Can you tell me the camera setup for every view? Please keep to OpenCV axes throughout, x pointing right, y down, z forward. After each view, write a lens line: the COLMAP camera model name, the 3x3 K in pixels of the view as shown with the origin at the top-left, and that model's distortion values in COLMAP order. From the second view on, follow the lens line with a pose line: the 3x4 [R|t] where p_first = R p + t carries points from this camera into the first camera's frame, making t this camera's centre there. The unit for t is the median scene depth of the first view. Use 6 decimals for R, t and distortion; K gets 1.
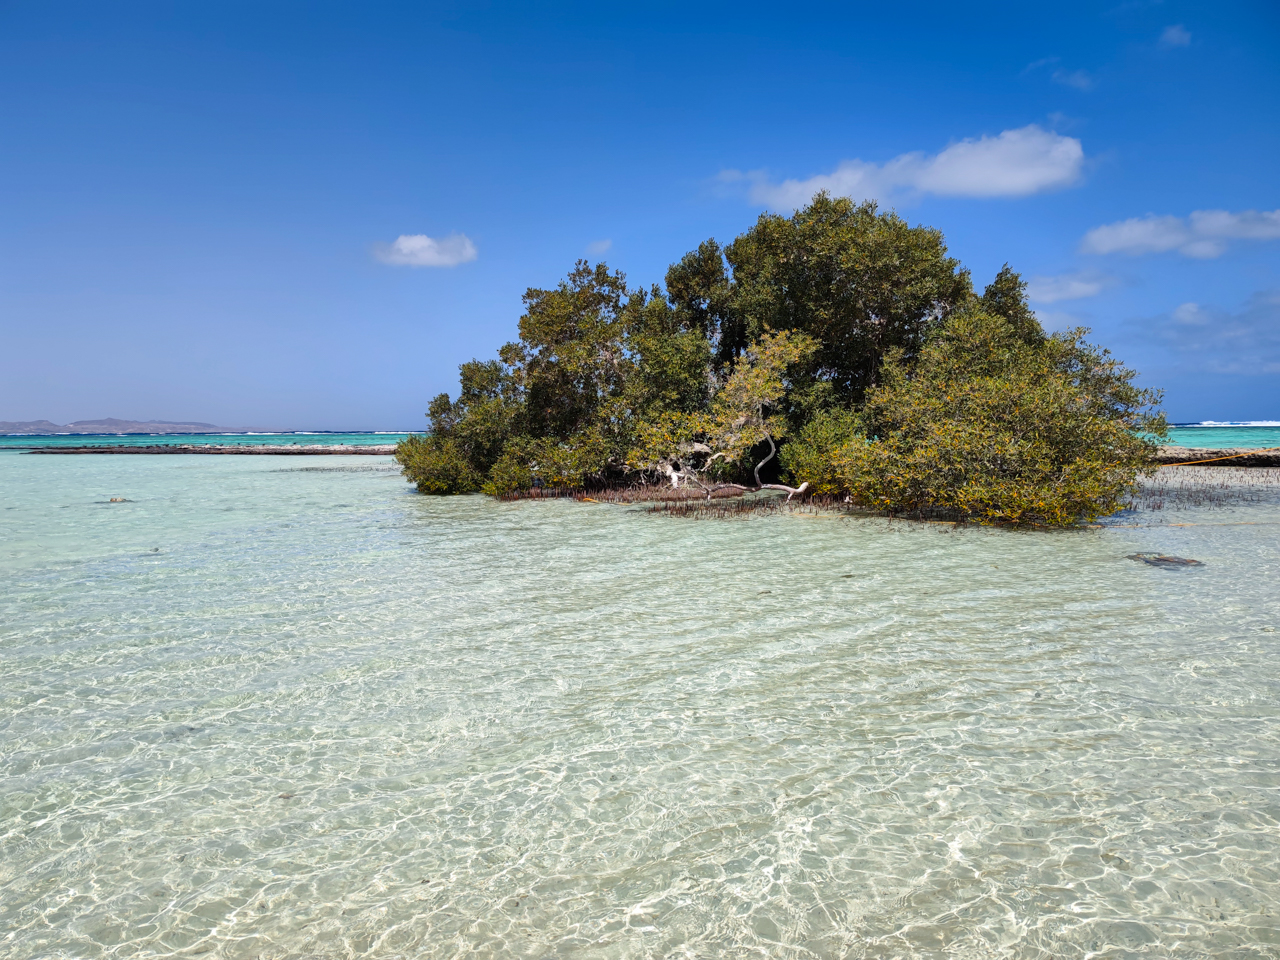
lens RADIAL K [[908.5, 0, 641.9], [0, 908.5, 483.7], [0, 0, 1]] dist [0.032857, -0.056552]
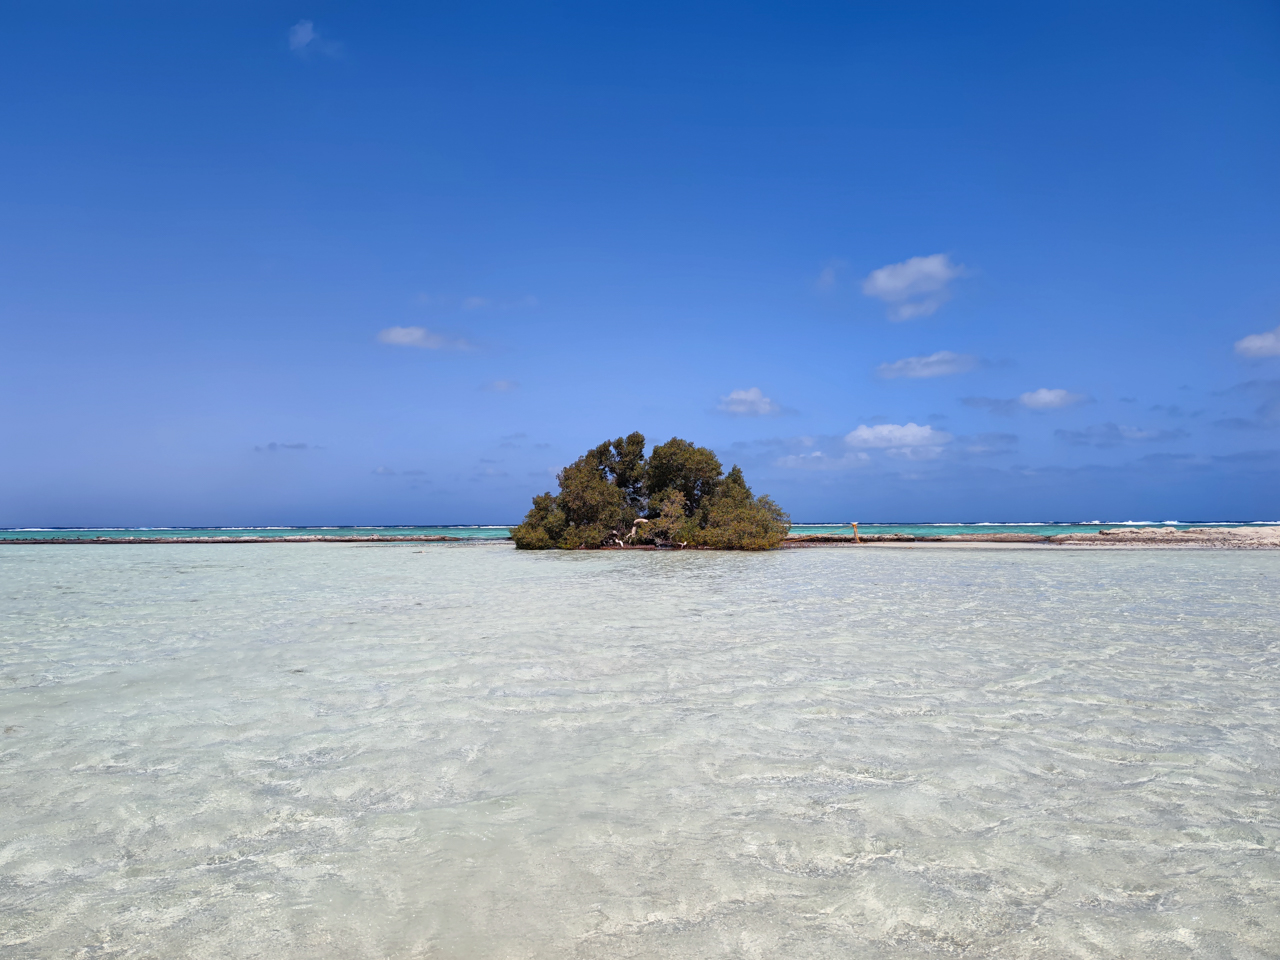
lens RADIAL K [[908.5, 0, 641.9], [0, 908.5, 483.7], [0, 0, 1]] dist [0.032857, -0.056552]
pose [[0.928358, 0.017227, 0.371288, -0.906217], [0.021062, 0.994882, -0.098825, 0.086301], [-0.371090, 0.099565, 0.923244, -1.466490]]
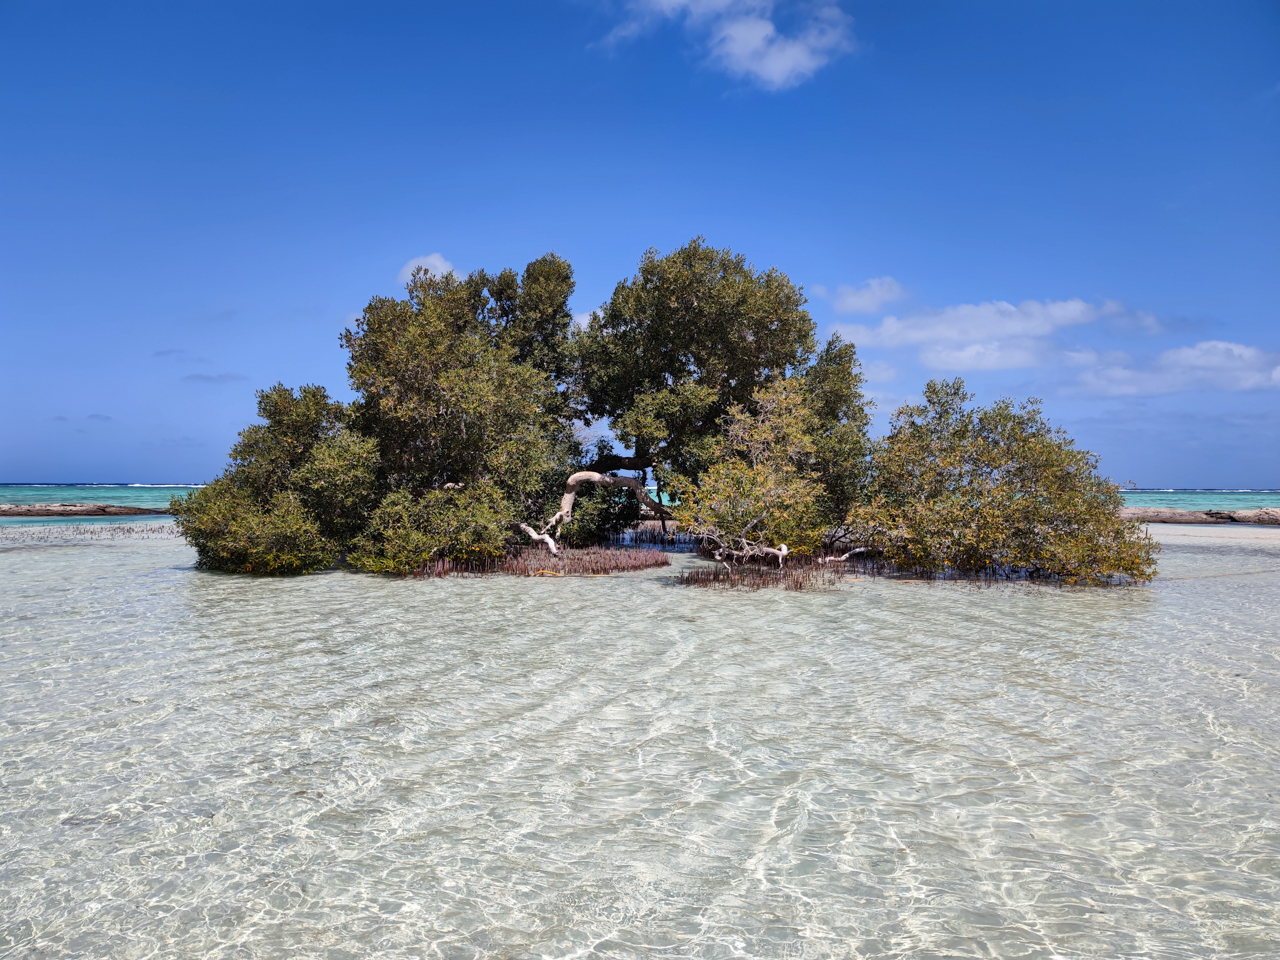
lens RADIAL K [[908.5, 0, 641.9], [0, 908.5, 483.7], [0, 0, 1]] dist [0.032857, -0.056552]
pose [[0.819348, 0.013043, 0.573149, -0.395677], [0.022084, 0.998281, -0.054288, -0.012961], [-0.572872, 0.057139, 0.817651, 0.274712]]
